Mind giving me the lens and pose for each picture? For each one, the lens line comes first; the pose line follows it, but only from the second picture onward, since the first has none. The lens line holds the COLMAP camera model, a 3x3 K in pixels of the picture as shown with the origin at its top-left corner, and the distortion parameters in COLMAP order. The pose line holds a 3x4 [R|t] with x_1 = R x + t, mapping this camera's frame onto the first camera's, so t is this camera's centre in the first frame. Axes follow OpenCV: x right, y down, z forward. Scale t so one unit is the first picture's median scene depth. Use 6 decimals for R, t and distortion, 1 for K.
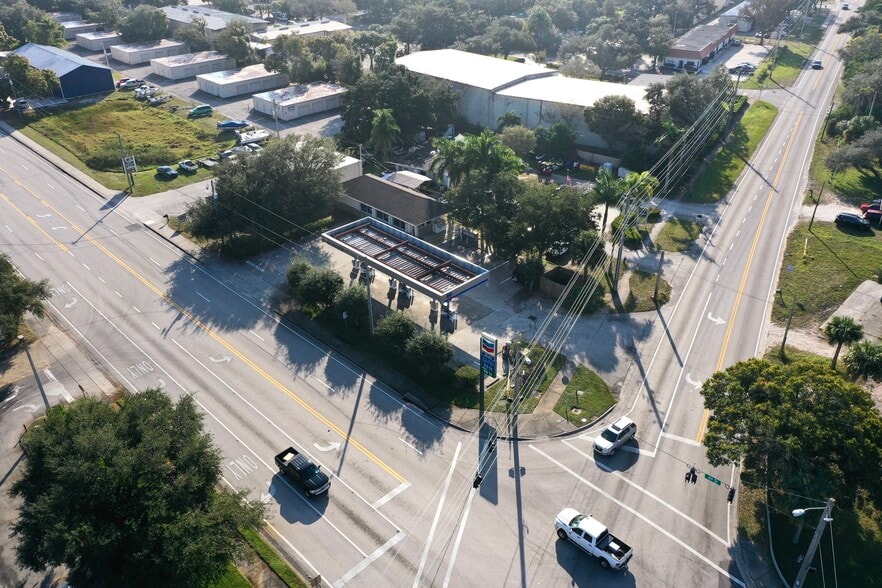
lens RADIAL K [[707.6, 0, 444.4], [0, 707.6, 286.4], [0, 0, 1]] dist [0.013359, -0.000170]
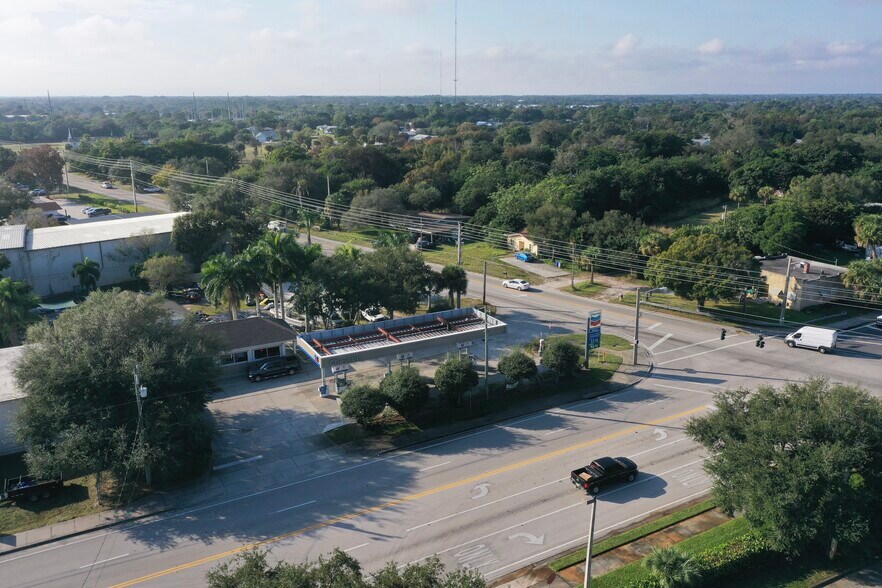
lens RADIAL K [[707.6, 0, 444.4], [0, 707.6, 286.4], [0, 0, 1]] dist [0.013359, -0.000170]
pose [[0.274235, -0.246672, 0.929488, -0.897267], [0.479340, 0.872977, 0.090251, -0.158501], [-0.833684, 0.420790, 0.357640, 0.623577]]
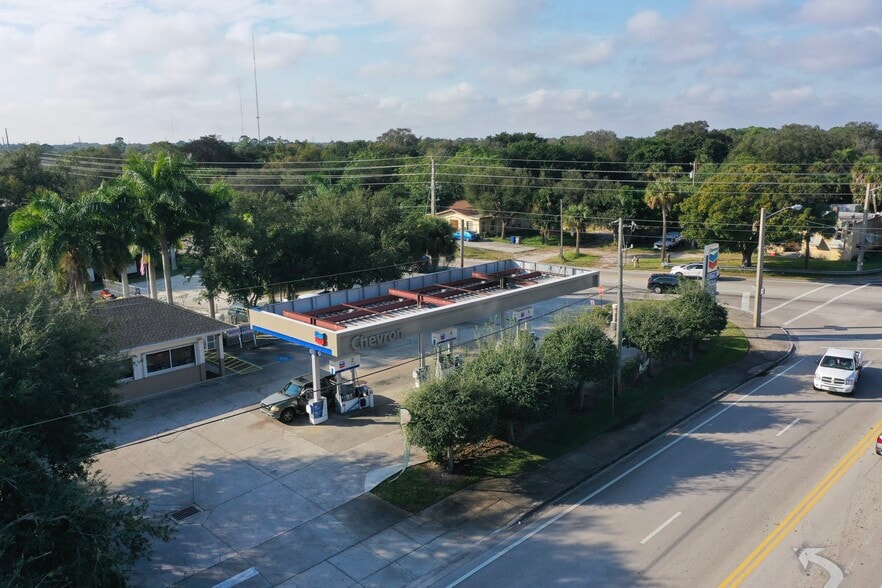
lens RADIAL K [[707.6, 0, 444.4], [0, 707.6, 286.4], [0, 0, 1]] dist [0.013359, -0.000170]
pose [[-0.003581, -0.194007, 0.980994, -0.566266], [0.509198, 0.843941, 0.168761, -0.137453], [-0.860642, 0.500124, 0.095766, 0.972292]]
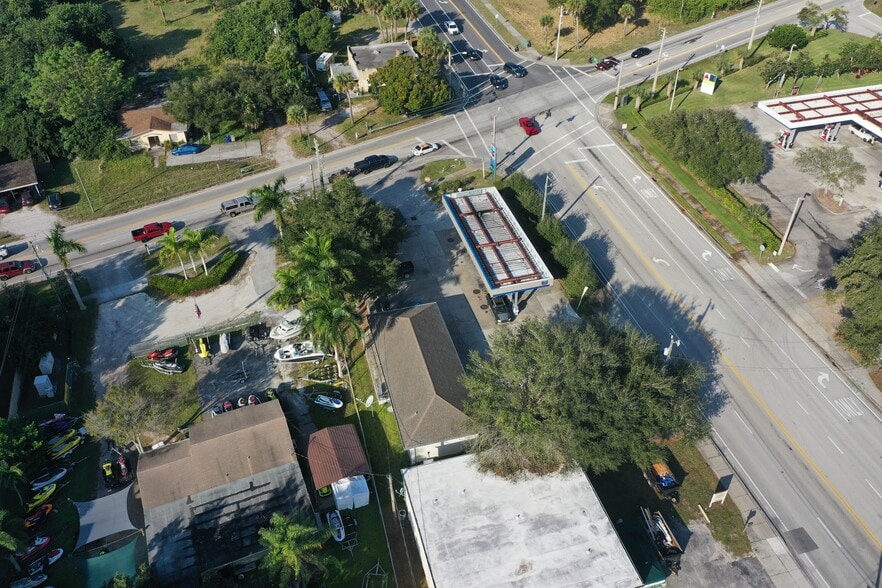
lens RADIAL K [[707.6, 0, 444.4], [0, 707.6, 286.4], [0, 0, 1]] dist [0.013359, -0.000170]
pose [[-0.872810, -0.296602, 0.387595, -0.443812], [0.253902, 0.402292, 0.879599, -0.996024], [-0.416818, 0.866134, -0.275816, 1.426264]]
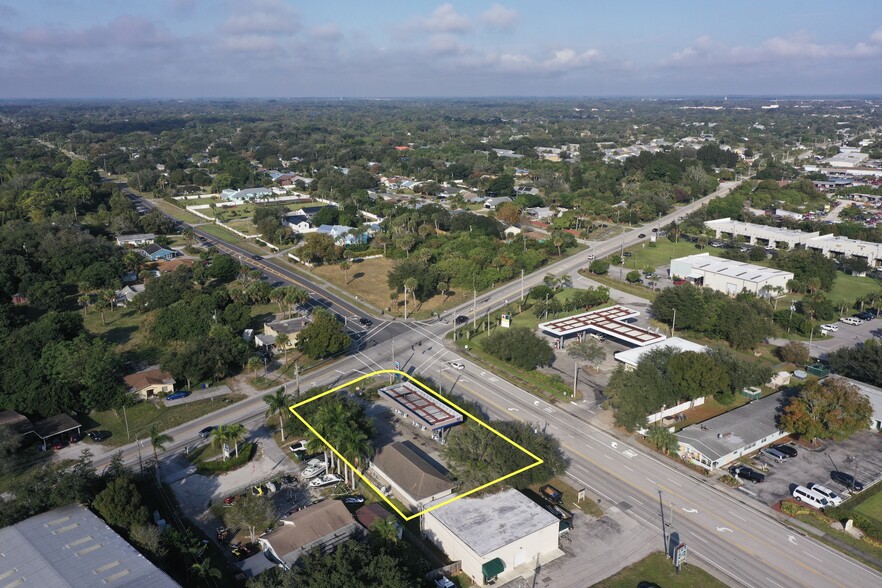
lens RADIAL K [[707.6, 0, 444.4], [0, 707.6, 286.4], [0, 0, 1]] dist [0.013359, -0.000170]
pose [[-0.983368, -0.038457, 0.177505, -0.437897], [0.098809, 0.706763, 0.700517, -1.520875], [-0.152394, 0.706405, -0.691208, 2.055969]]
